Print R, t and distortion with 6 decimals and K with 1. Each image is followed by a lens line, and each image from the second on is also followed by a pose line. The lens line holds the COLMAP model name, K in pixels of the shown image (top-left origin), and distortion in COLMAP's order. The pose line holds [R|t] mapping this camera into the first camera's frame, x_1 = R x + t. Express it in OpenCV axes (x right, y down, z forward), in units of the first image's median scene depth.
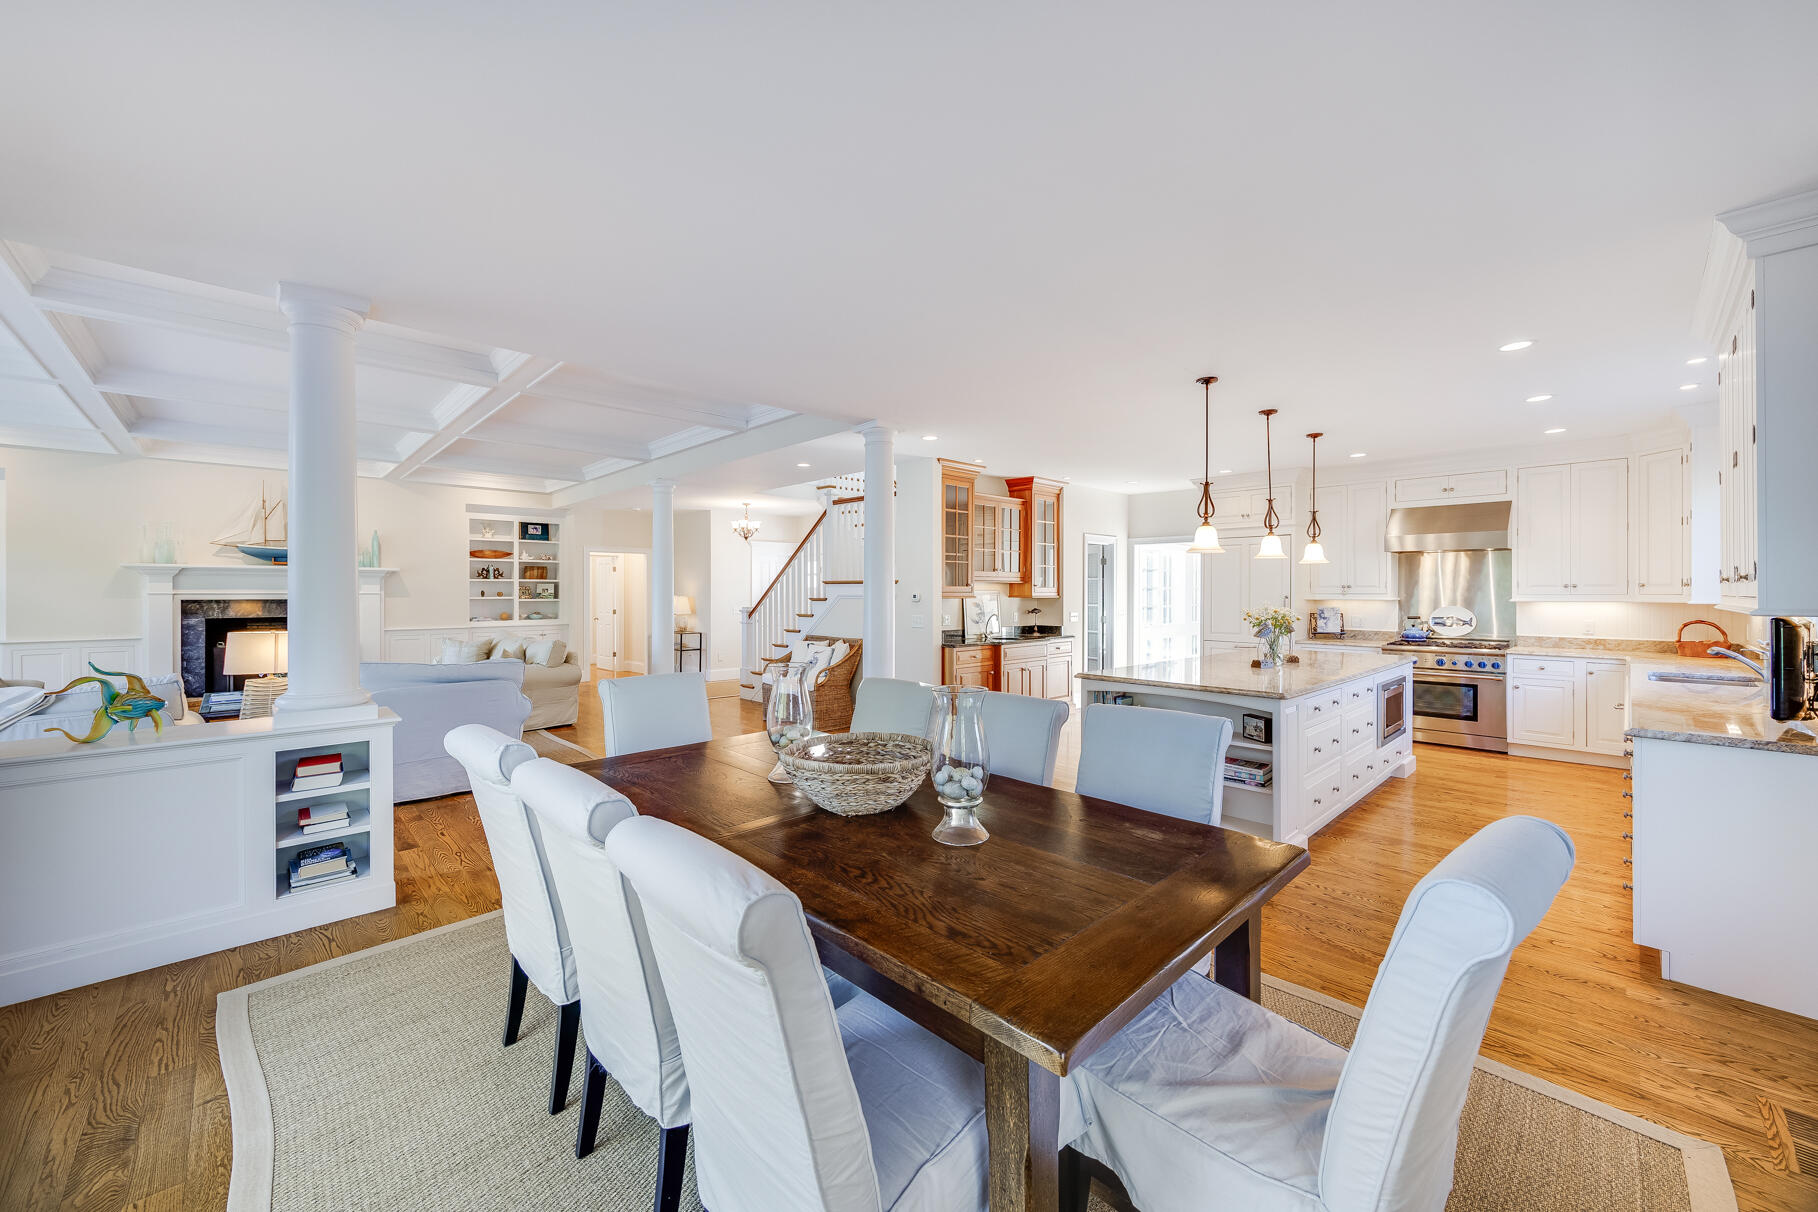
lens RADIAL K [[698.0, 0, 906.5], [0, 698.0, 591.0], [0, 0, 1]] dist [0.001803, 0.000390]
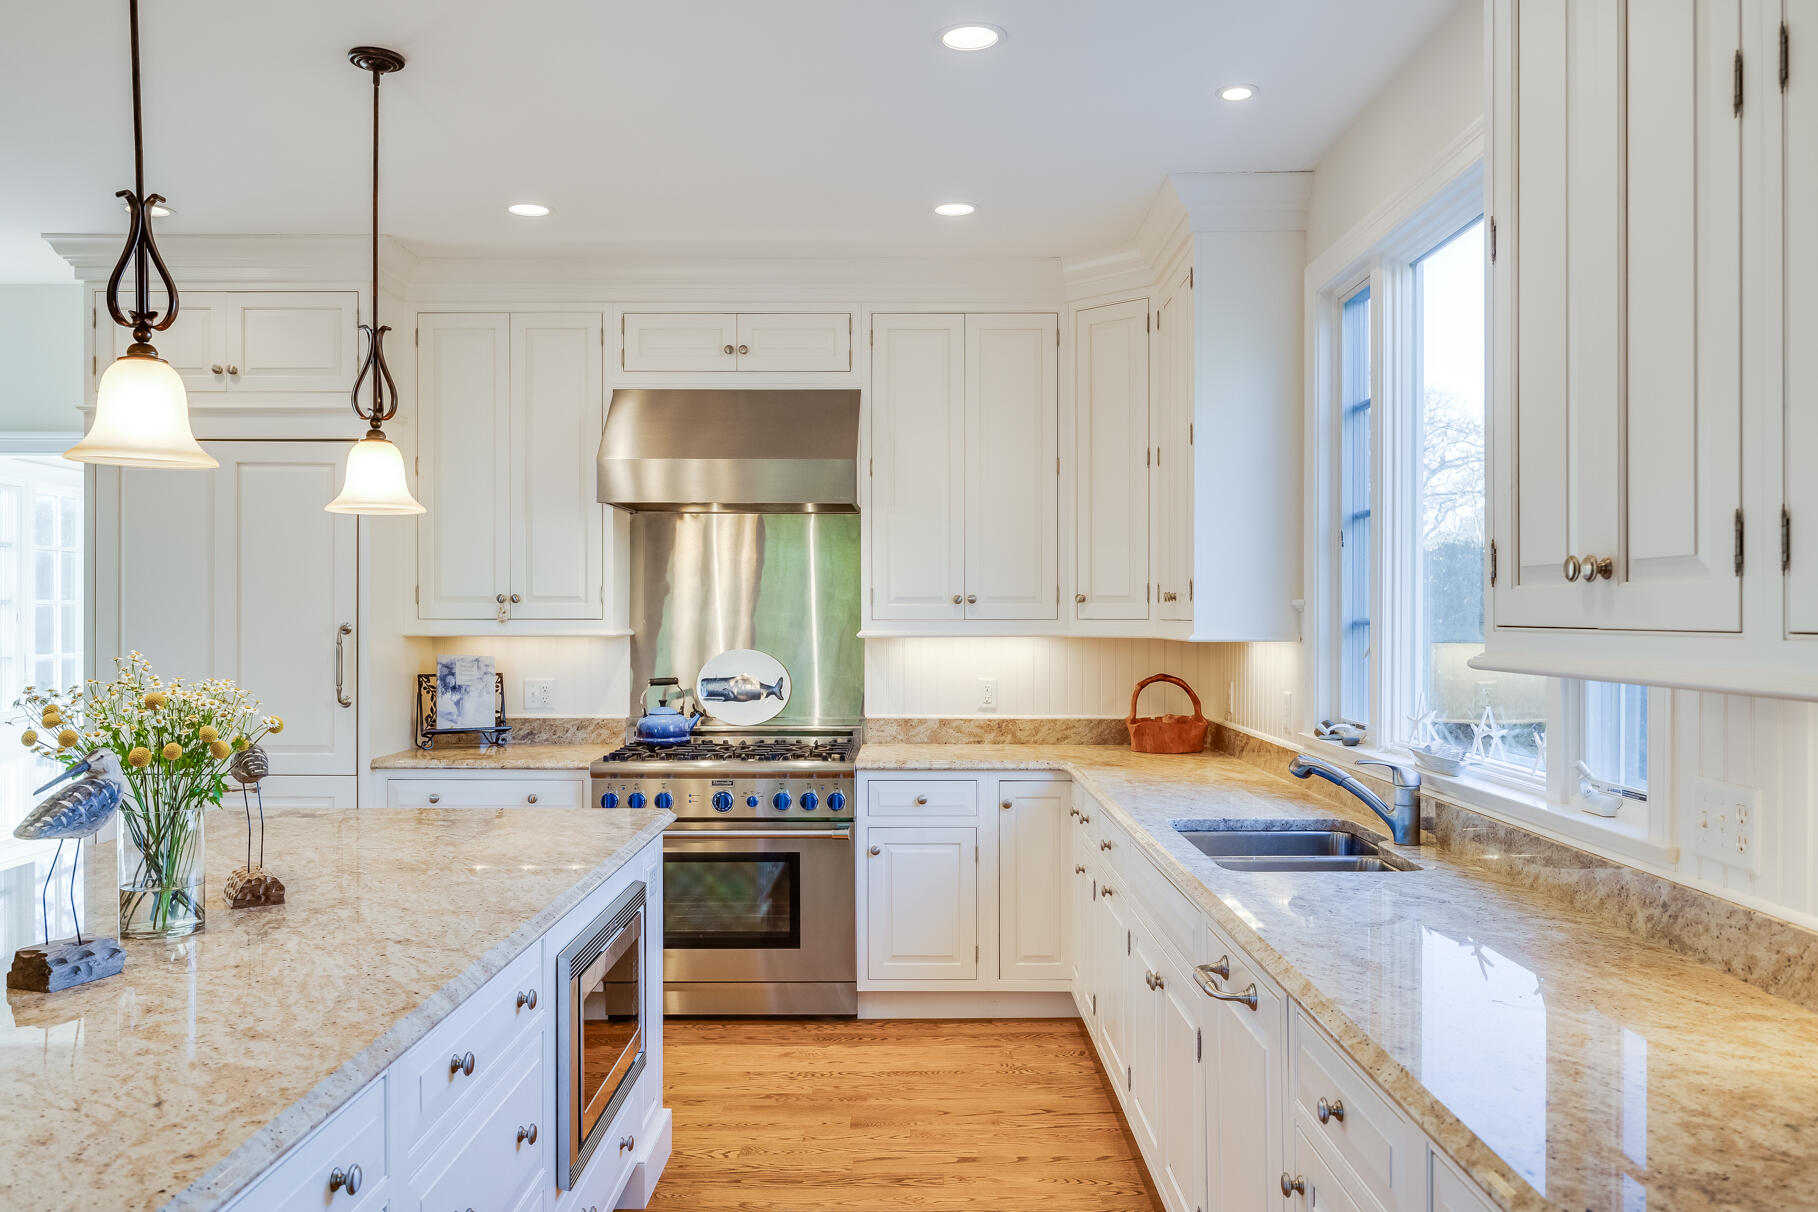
lens RADIAL K [[1434.8, 0, 917.1], [0, 1434.8, 617.5], [0, 0, 1]] dist [-0.007873, 0.008113]
pose [[0.692583, -0.002325, 0.721334, 0.239441], [-0.000181, 0.999994, 0.003397, 0.000630], [-0.721338, -0.002483, 0.692579, 0.333338]]
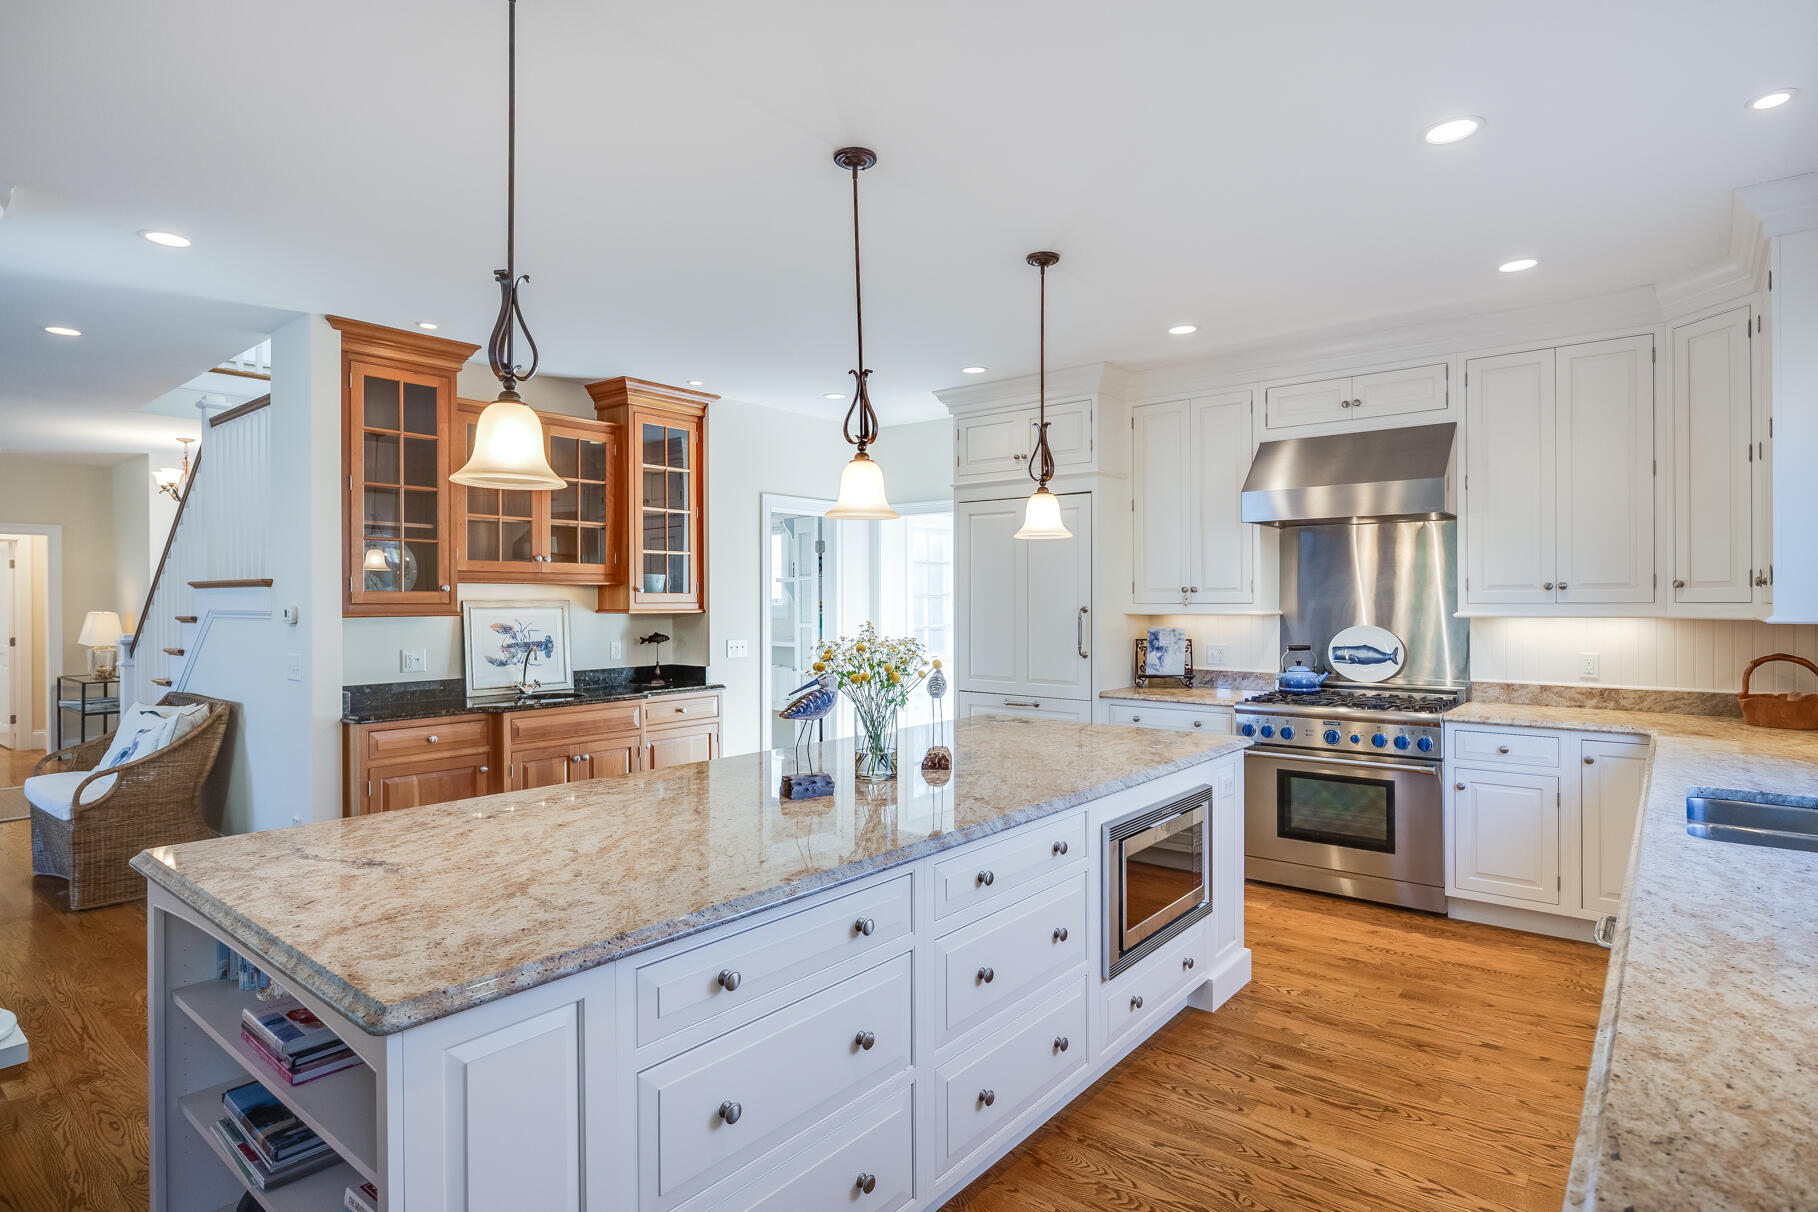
lens RADIAL K [[949.0, 0, 903.2], [0, 949.0, 599.9], [0, 0, 1]] dist [-0.005686, 0.001119]
pose [[0.992948, -0.004480, 0.118469, 0.316312], [0.004621, 0.999989, -0.000913, 0.000995], [-0.118463, 0.001454, 0.992957, 0.296944]]
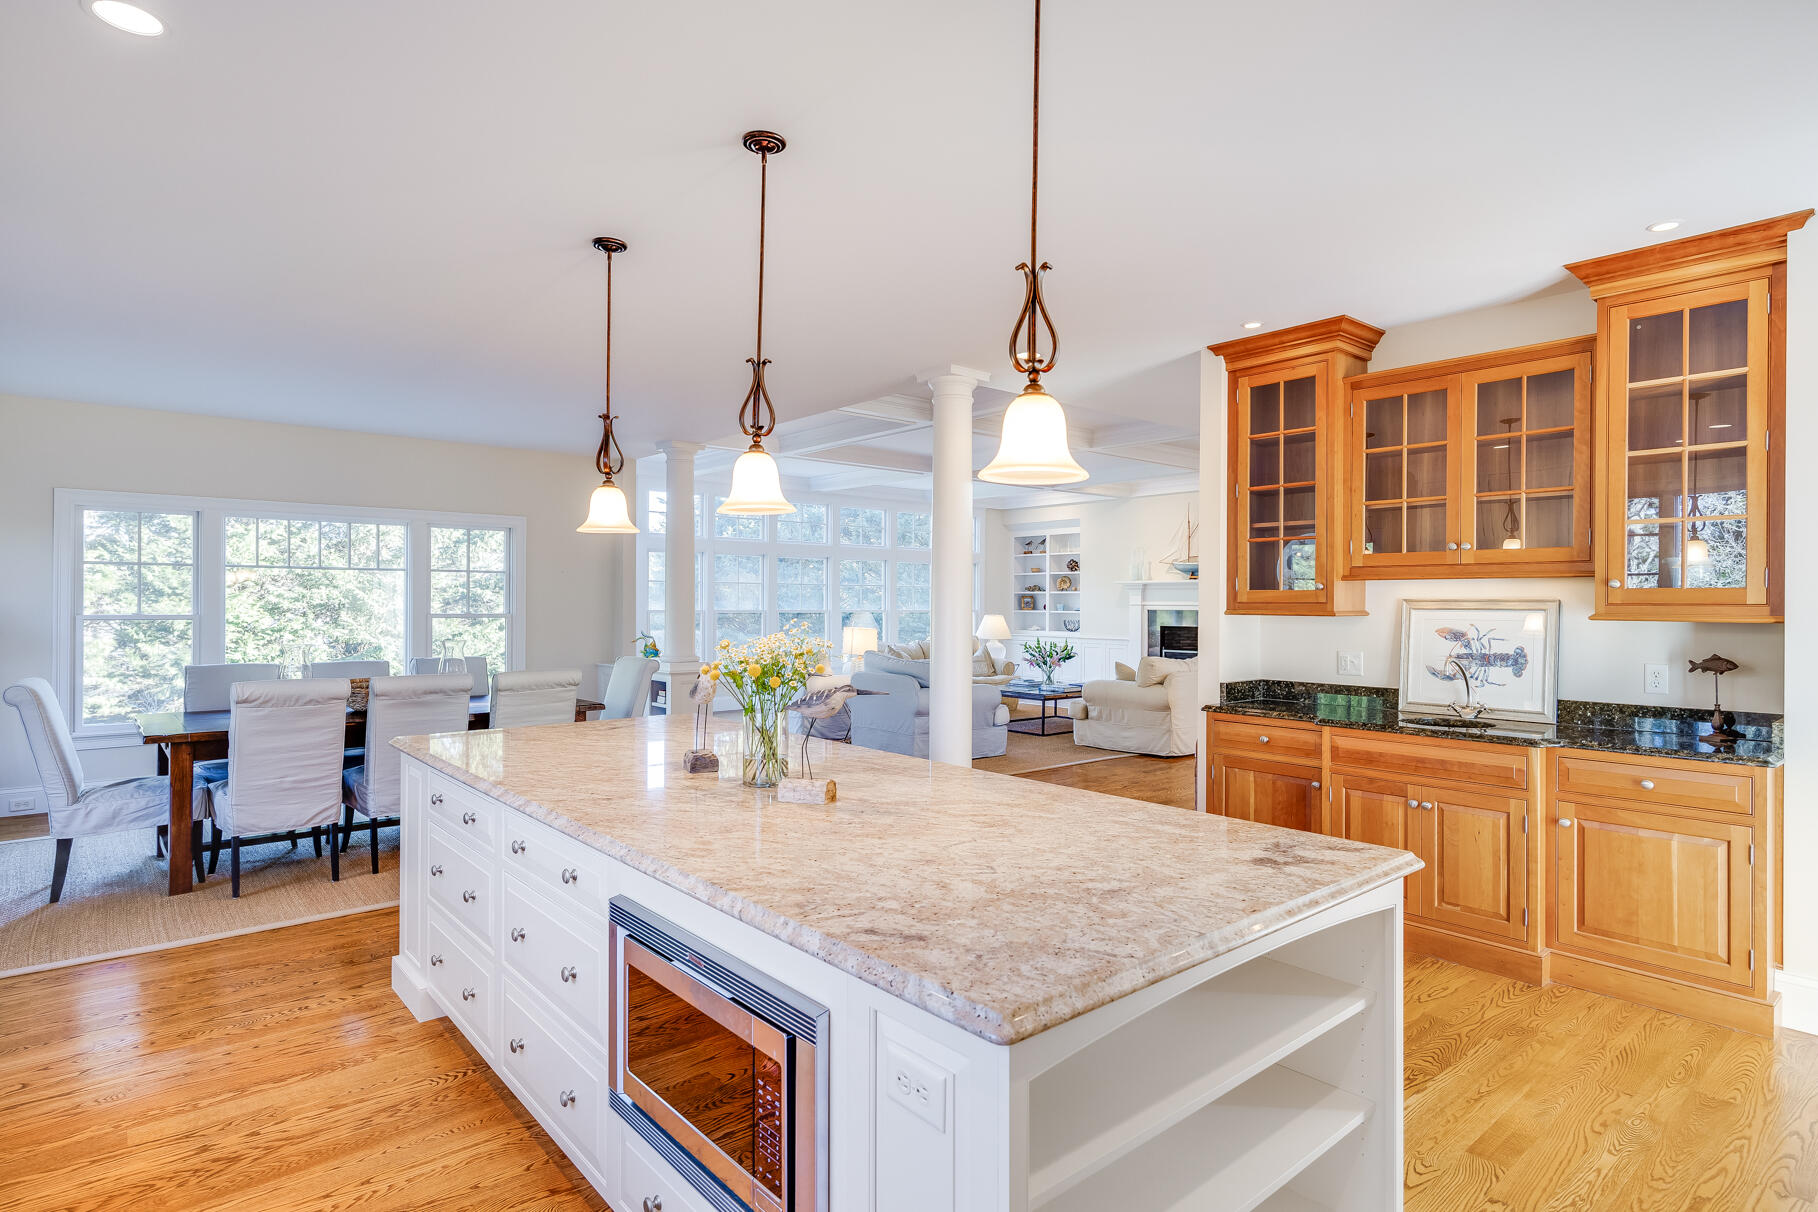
lens RADIAL K [[949.0, 0, 913.8], [0, 949.0, 599.8], [0, 0, 1]] dist [-0.005686, 0.001119]
pose [[-0.050122, -0.003611, -0.998737, 0.693801], [-0.004576, 0.999984, -0.003386, 0.002727], [0.998733, 0.004400, -0.050137, 0.736231]]
